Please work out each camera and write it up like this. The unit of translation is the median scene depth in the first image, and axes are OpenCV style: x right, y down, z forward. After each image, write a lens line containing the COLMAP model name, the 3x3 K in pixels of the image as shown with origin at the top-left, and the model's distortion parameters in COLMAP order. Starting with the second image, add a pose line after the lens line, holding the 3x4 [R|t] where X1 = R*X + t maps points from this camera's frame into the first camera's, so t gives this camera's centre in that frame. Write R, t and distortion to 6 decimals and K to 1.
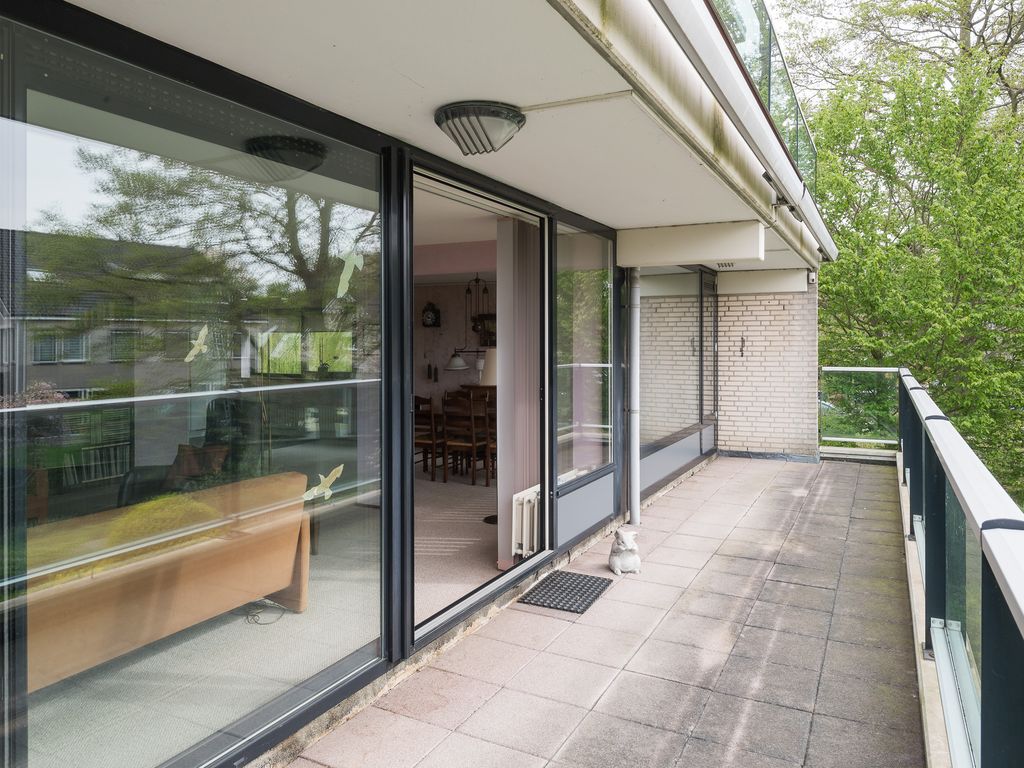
lens RADIAL K [[723.6, 0, 512.0], [0, 723.6, 384.0], [0, 0, 1]] dist [0.004942, -0.003418]
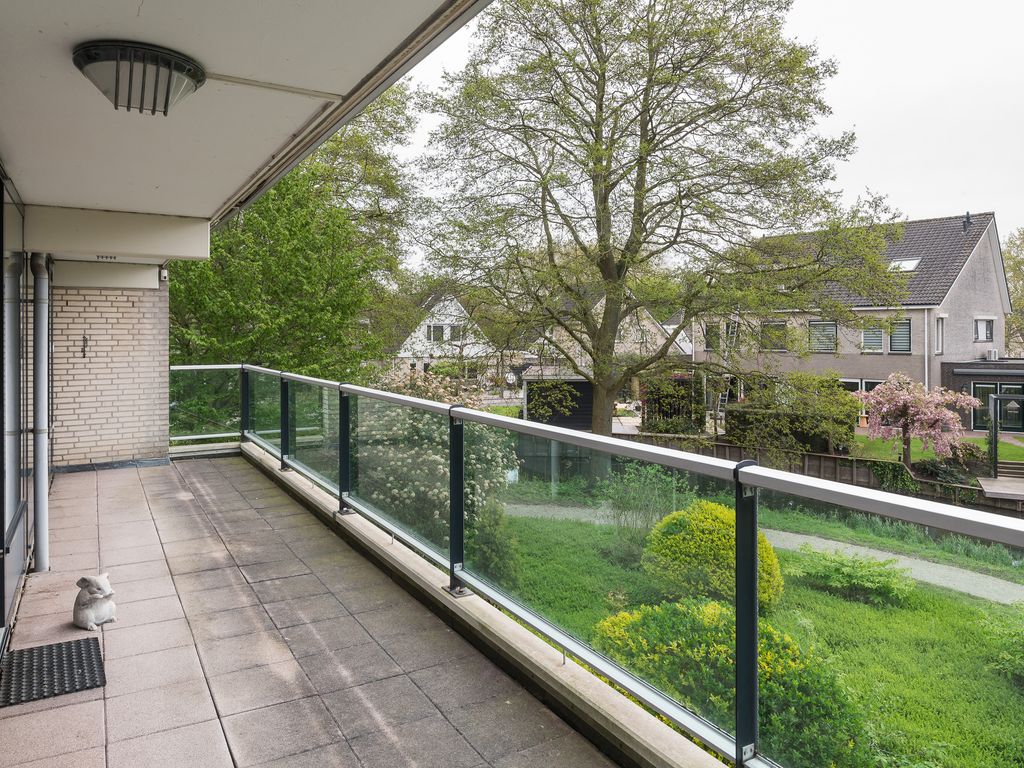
lens RADIAL K [[723.6, 0, 512.0], [0, 723.6, 384.0], [0, 0, 1]] dist [0.004942, -0.003418]
pose [[0.540492, -0.056980, 0.839418, -0.267543], [0.049469, 0.998130, 0.035900, -0.021590], [-0.839894, 0.022121, 0.542300, 0.144207]]
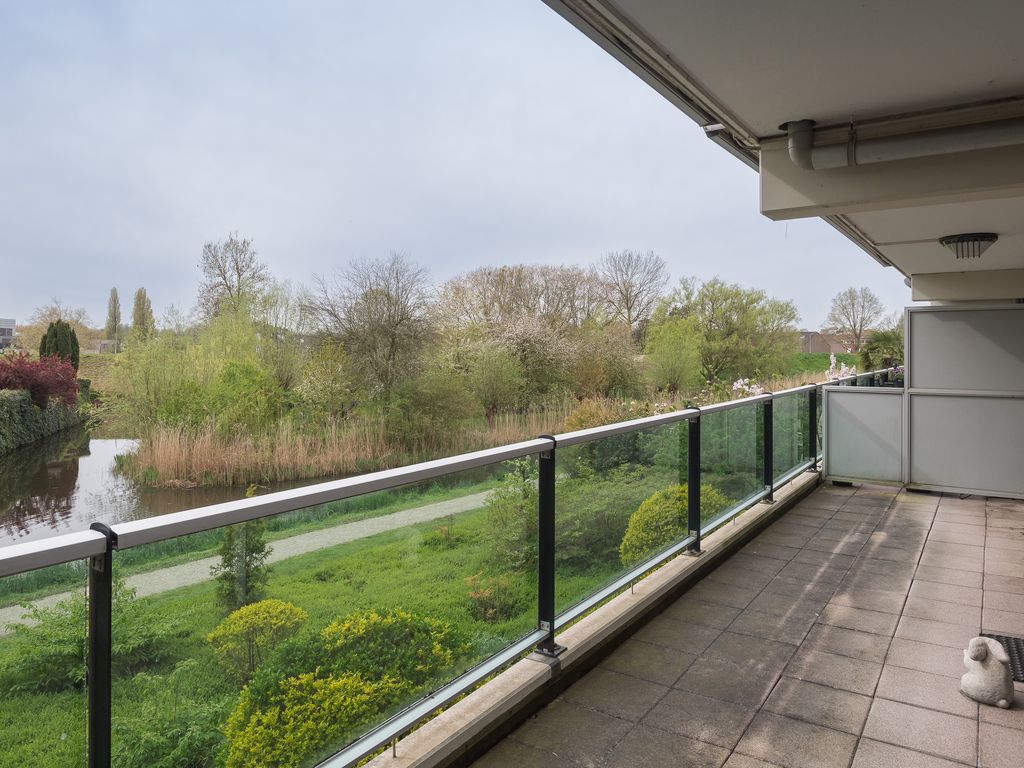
lens RADIAL K [[723.6, 0, 512.0], [0, 723.6, 384.0], [0, 0, 1]] dist [0.004942, -0.003418]
pose [[-0.993983, -0.003752, 0.109466, 0.537275], [0.008249, 0.994010, 0.108974, -0.121659], [-0.109219, 0.109221, -0.987999, 1.712182]]
